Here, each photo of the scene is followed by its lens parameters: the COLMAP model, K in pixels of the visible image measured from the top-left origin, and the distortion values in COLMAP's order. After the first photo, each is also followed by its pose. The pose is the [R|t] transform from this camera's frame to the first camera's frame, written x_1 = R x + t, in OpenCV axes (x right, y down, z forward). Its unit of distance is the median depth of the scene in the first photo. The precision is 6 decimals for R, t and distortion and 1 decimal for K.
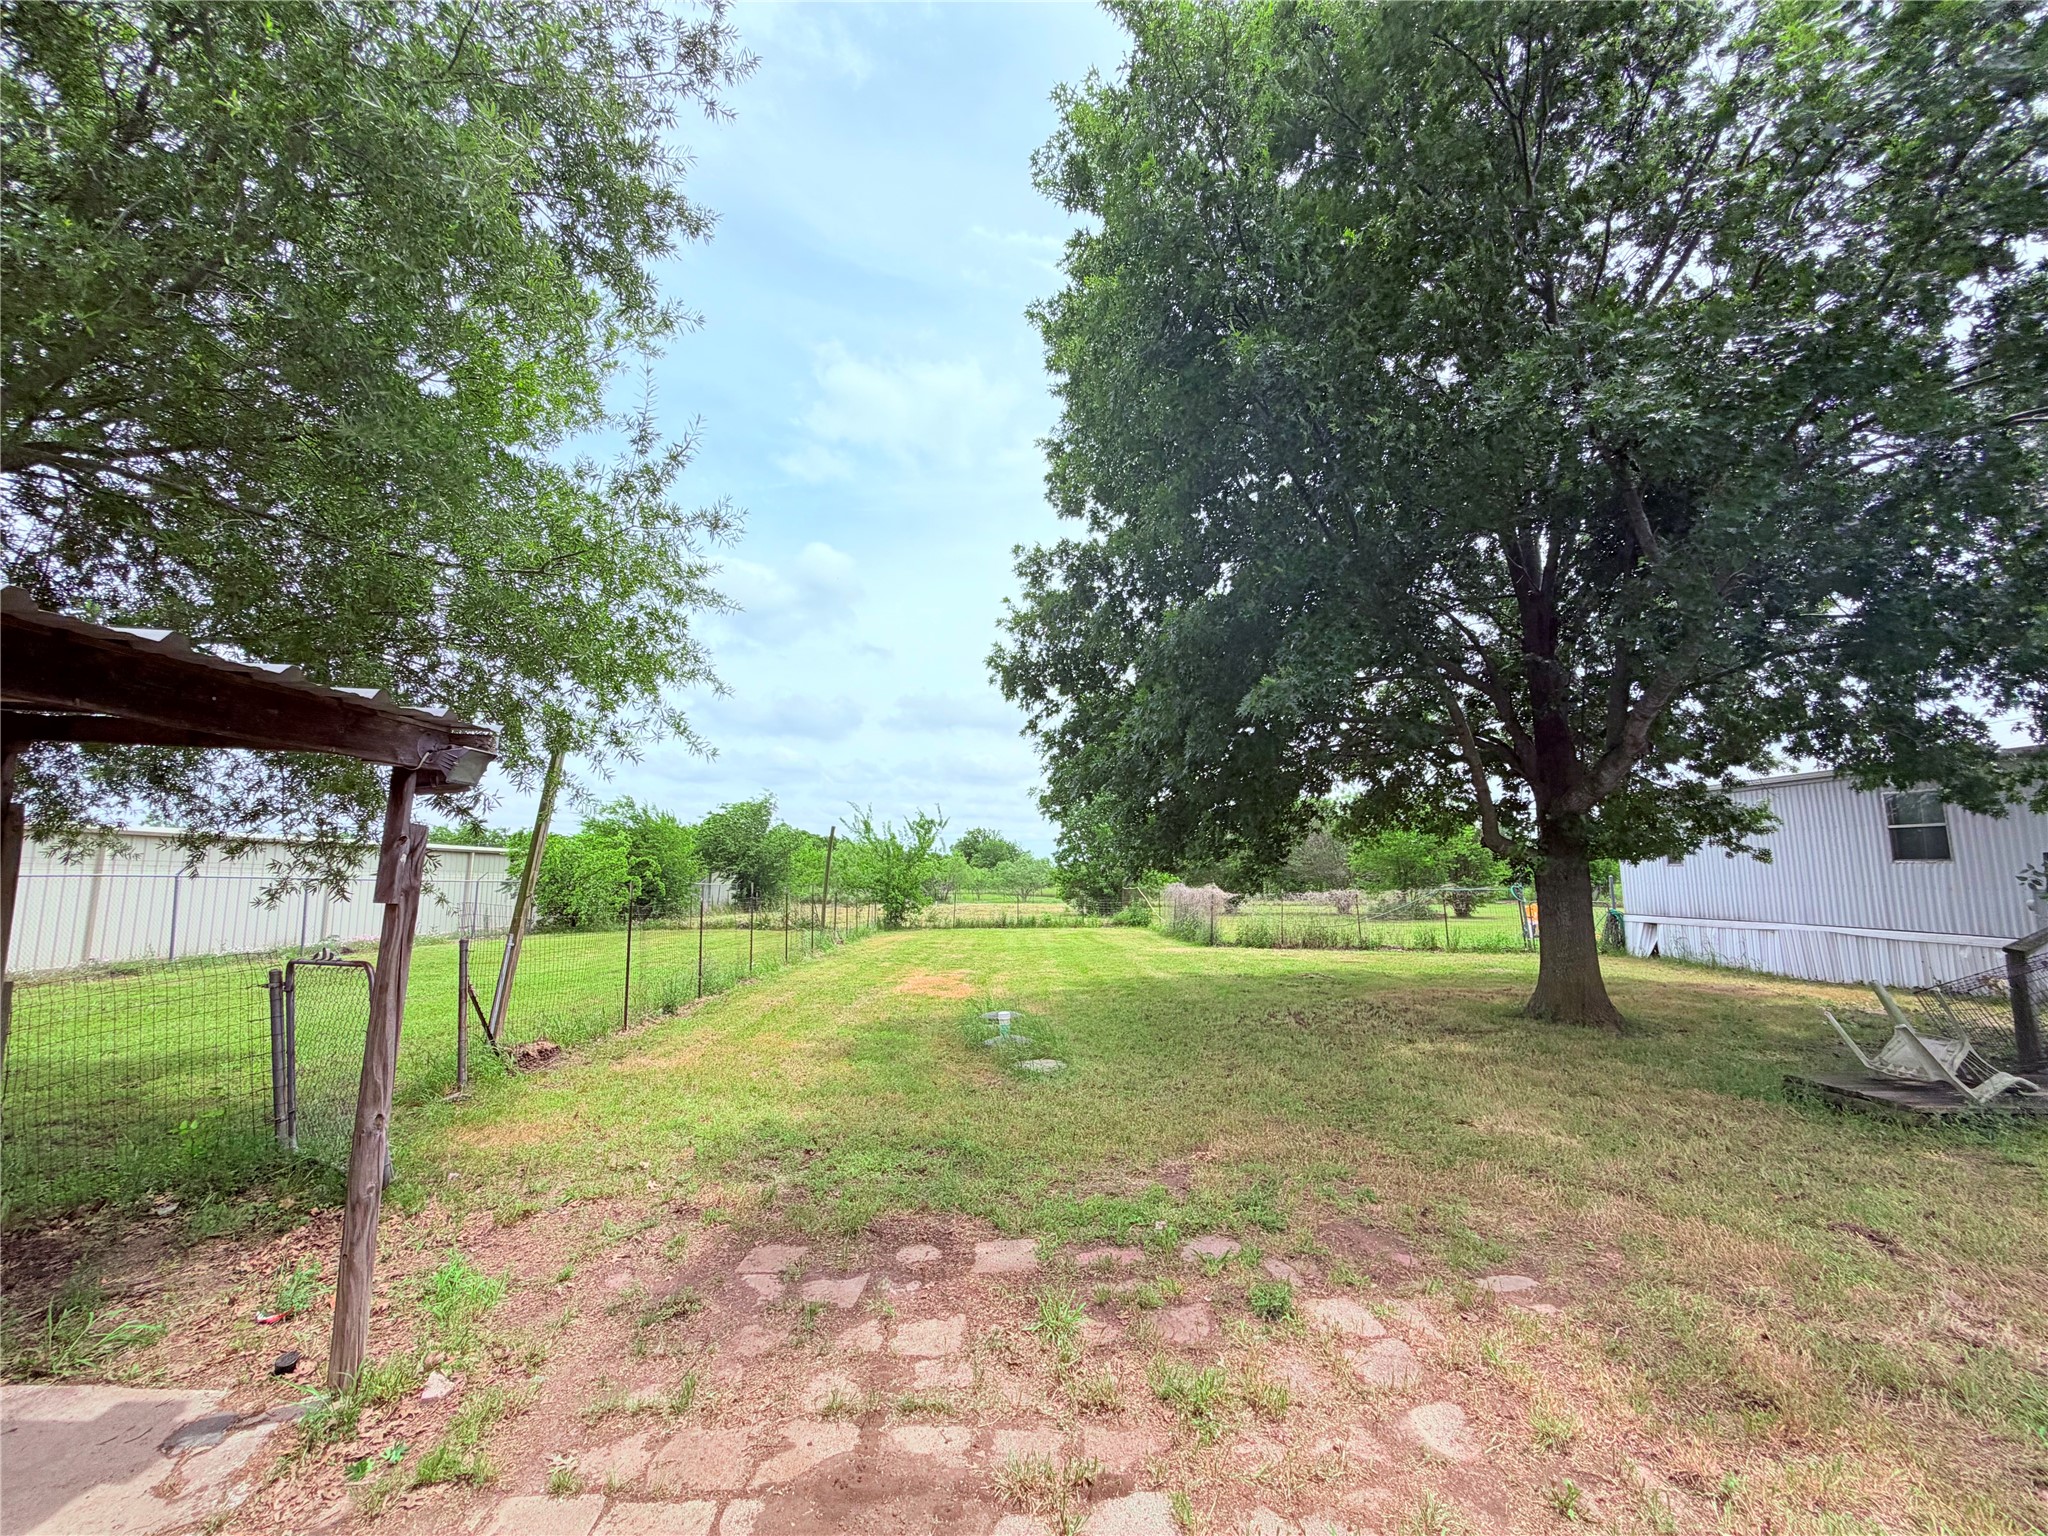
lens RADIAL K [[843.5, 0, 1015.6], [0, 843.5, 767.6], [0, 0, 1]] dist [-0.001295, -0.000056]
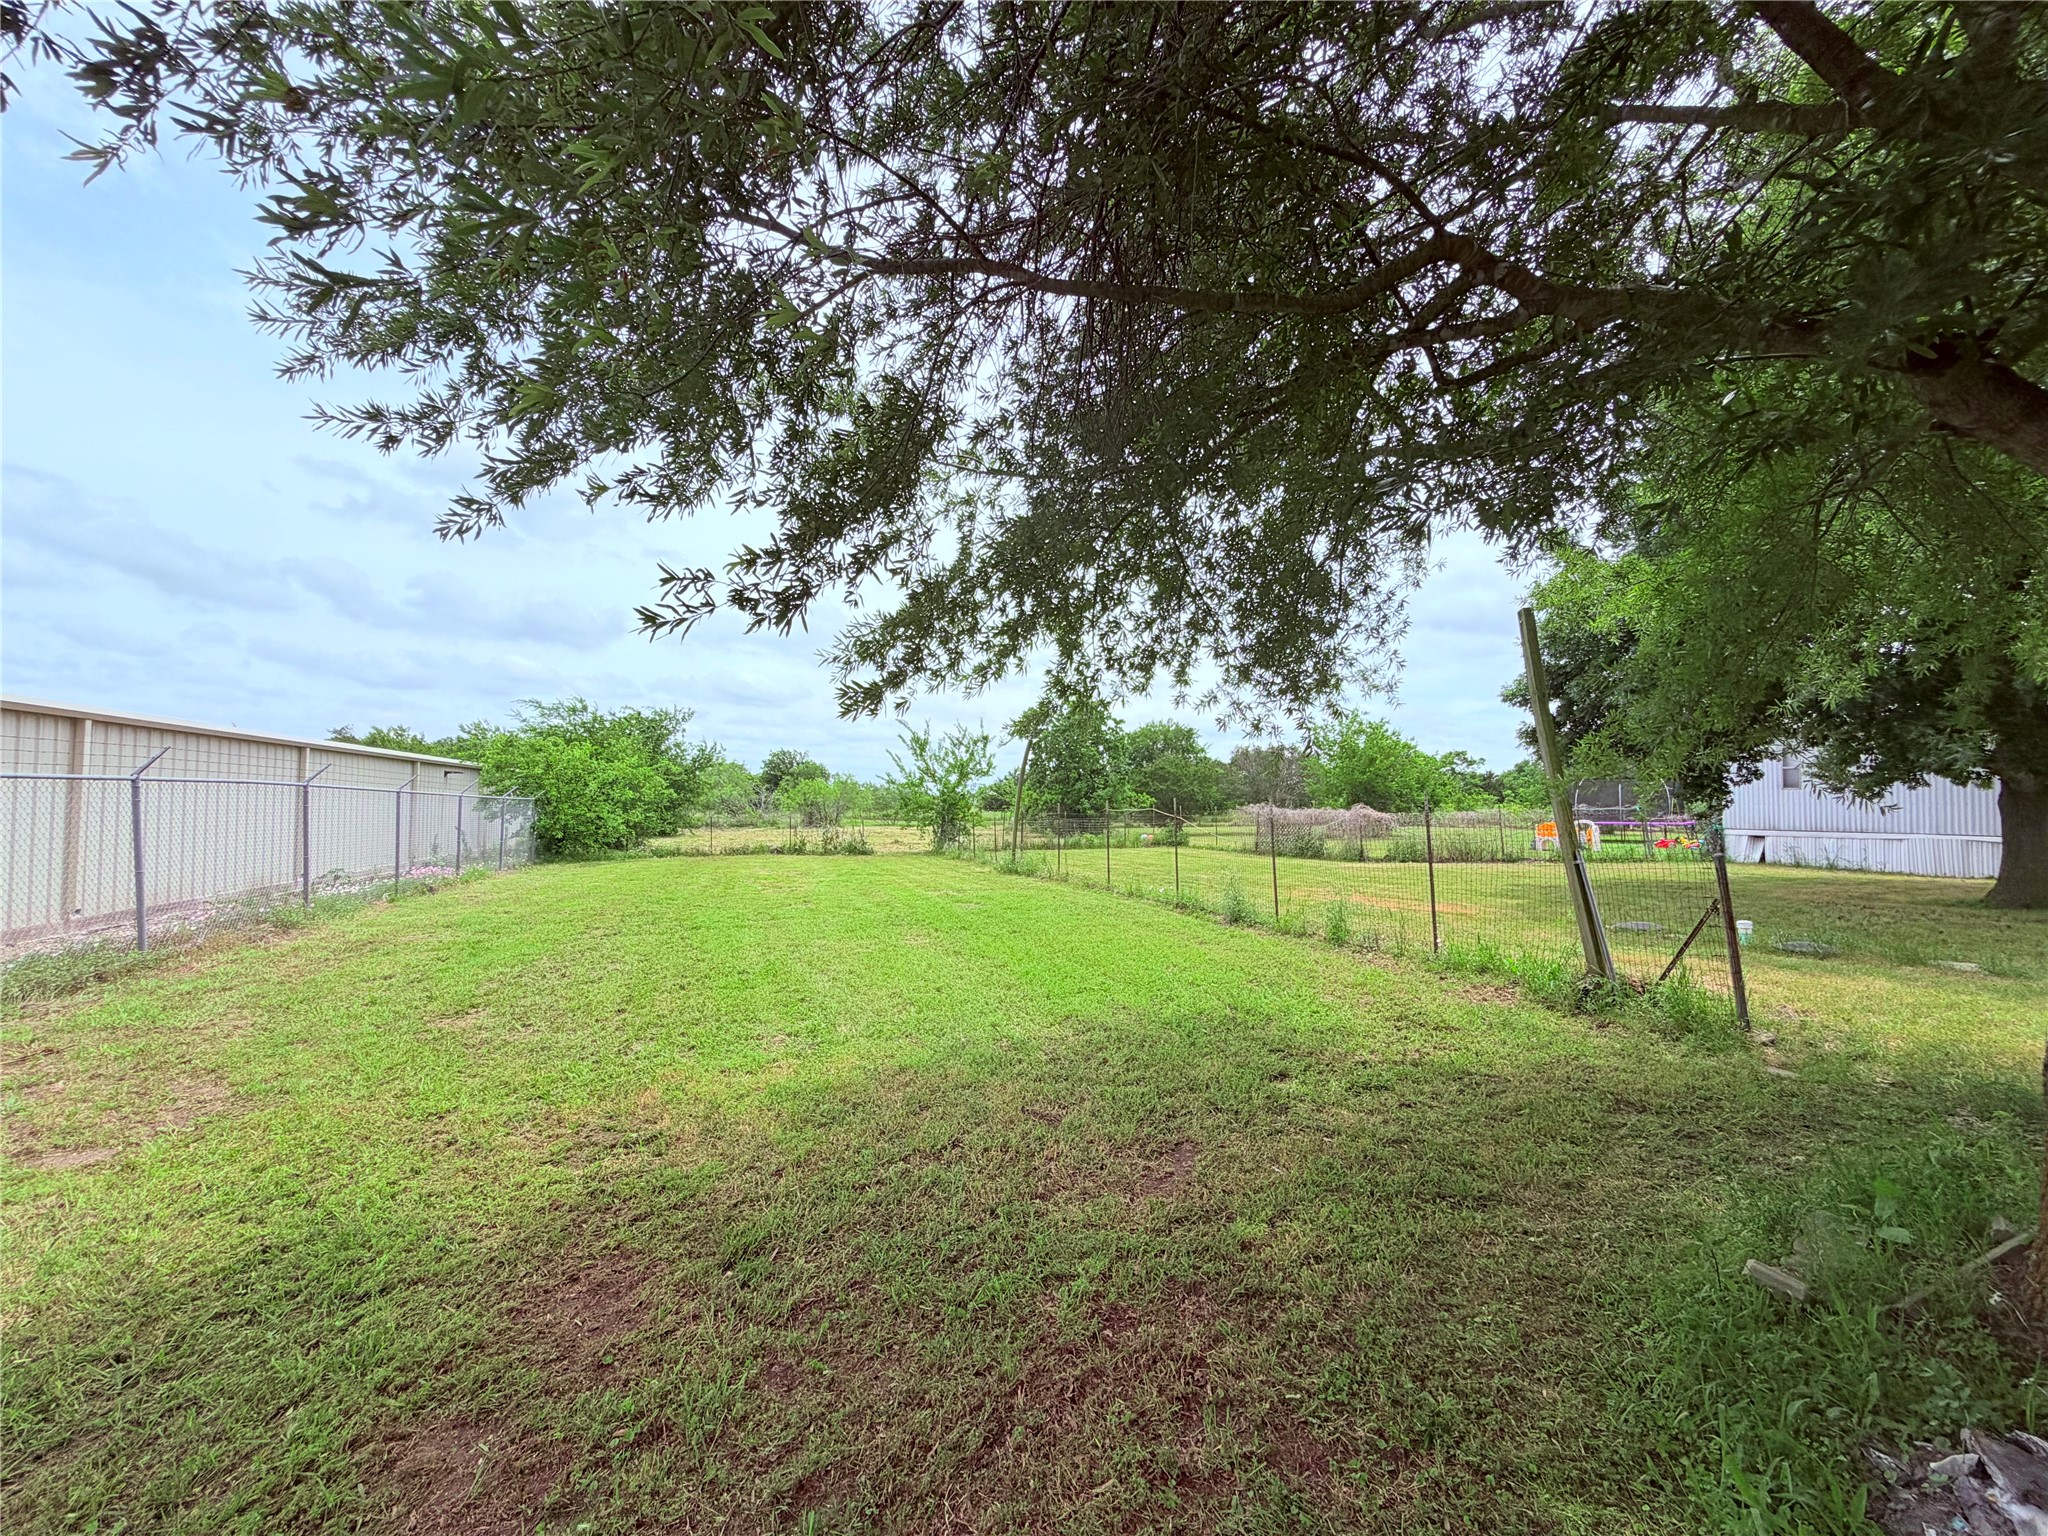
lens RADIAL K [[843.5, 0, 1015.6], [0, 843.5, 767.6], [0, 0, 1]] dist [-0.001295, -0.000056]
pose [[0.955044, 0.015952, 0.296036, -0.350222], [-0.042383, 0.995641, 0.083080, 0.017626], [-0.293420, -0.091891, 0.951557, 0.094638]]
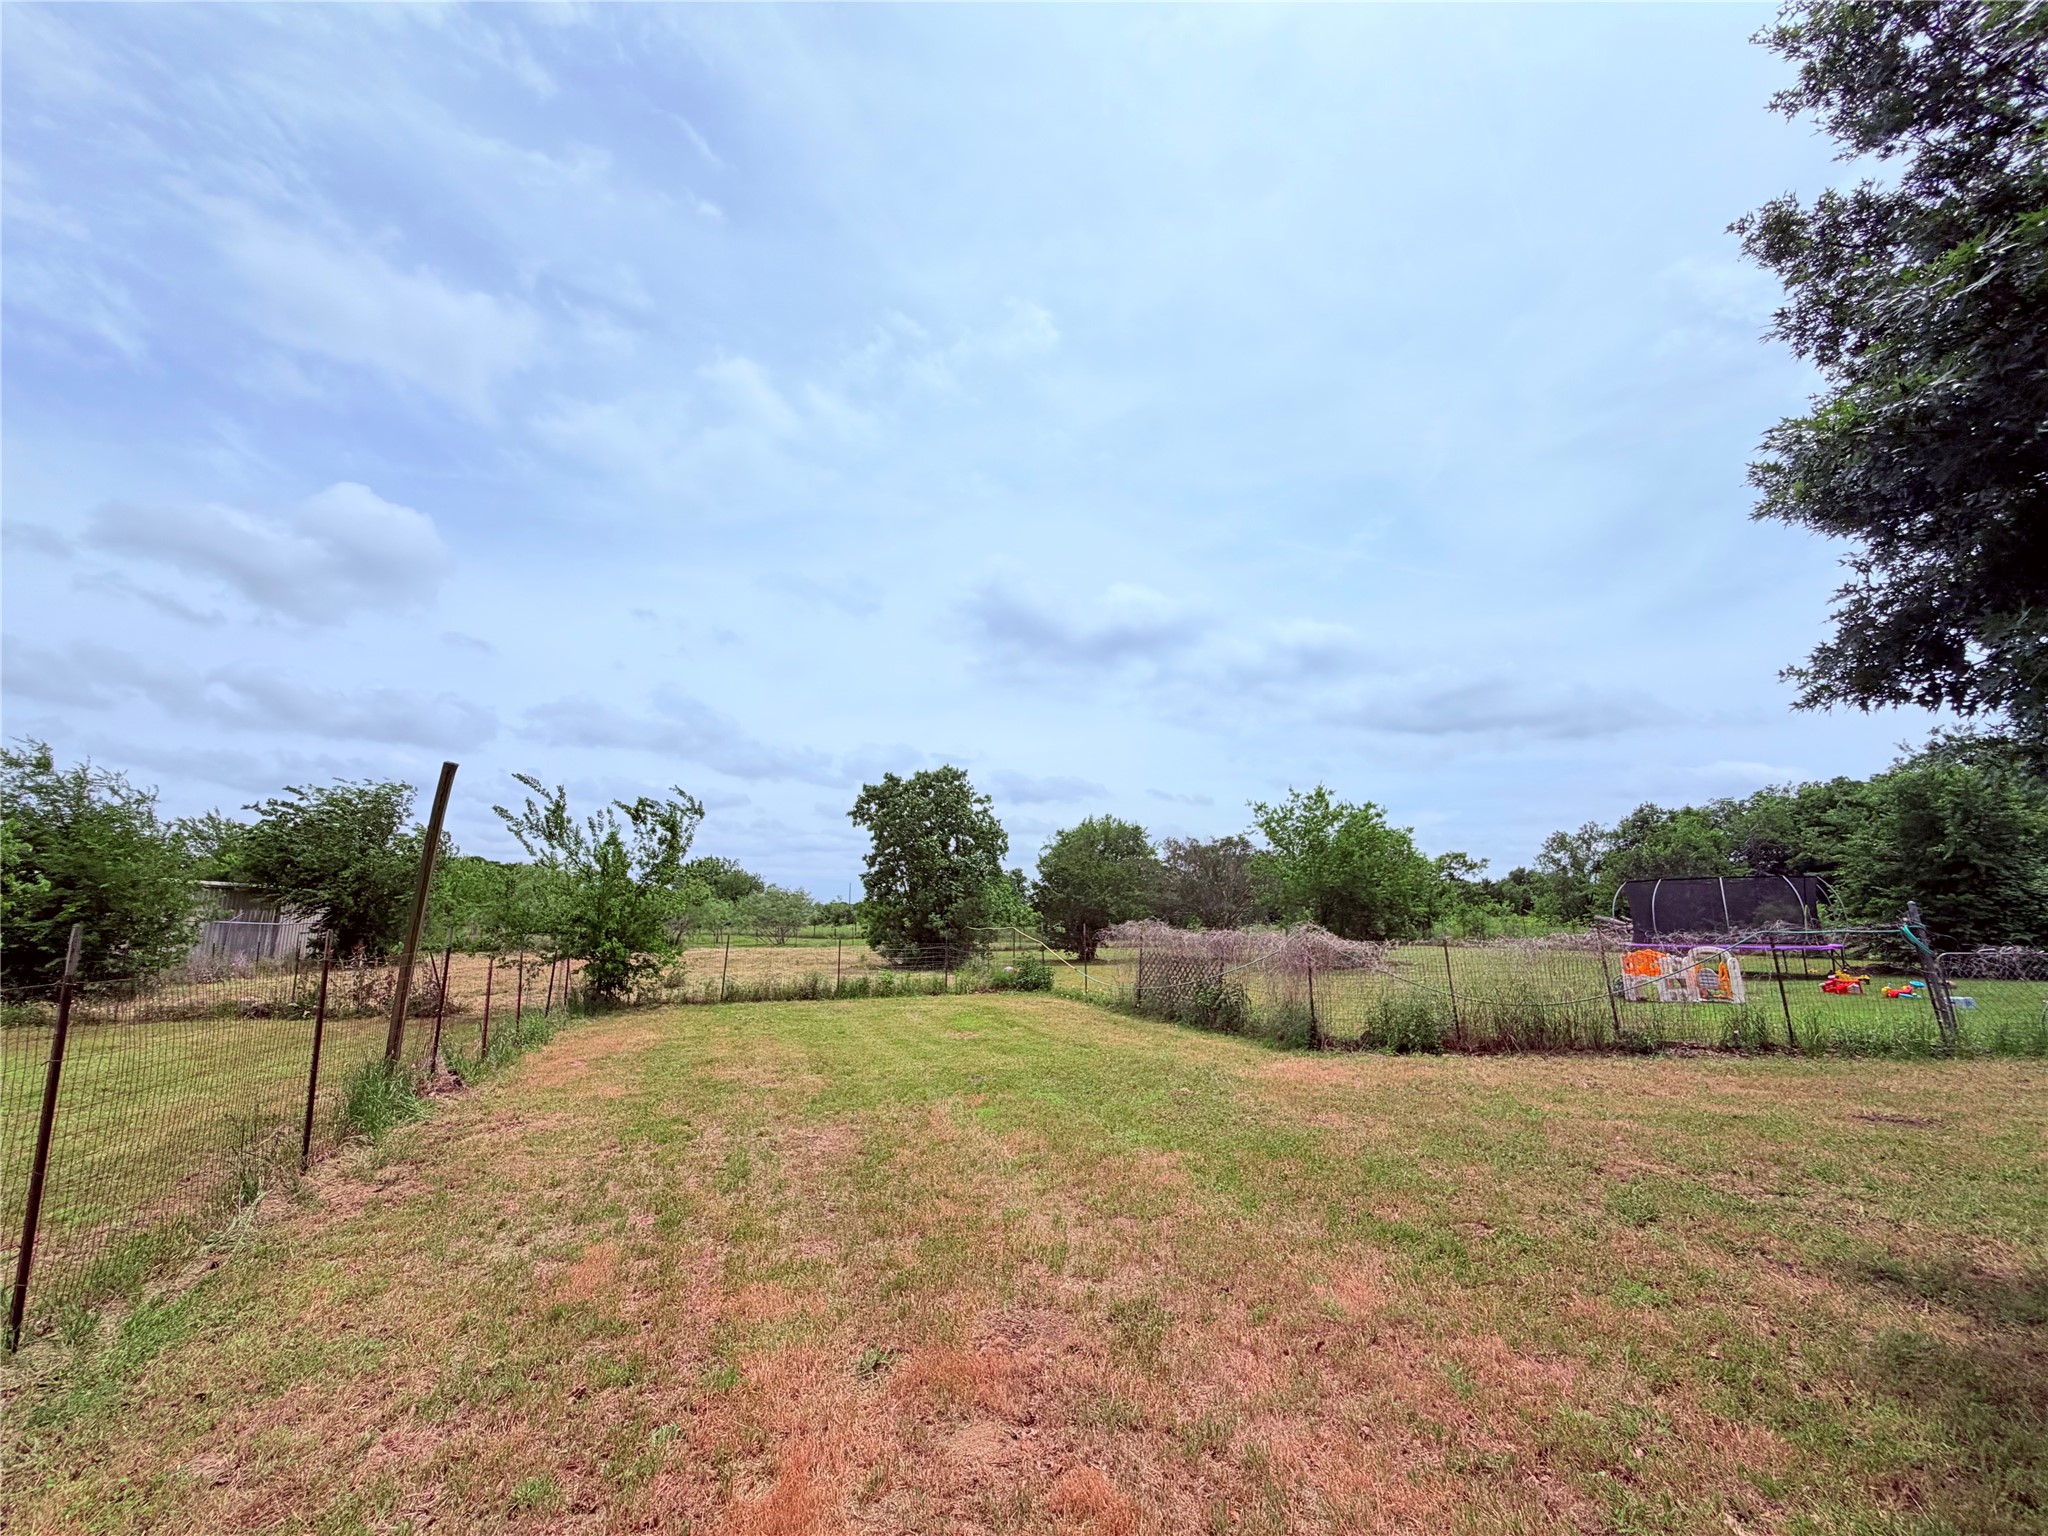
lens RADIAL K [[843.5, 0, 1015.6], [0, 843.5, 767.6], [0, 0, 1]] dist [-0.001295, -0.000056]
pose [[0.951129, 0.053009, 0.304211, -0.066639], [-0.039948, 0.997999, -0.049004, 0.055367], [-0.306200, 0.034456, 0.951343, 0.407729]]
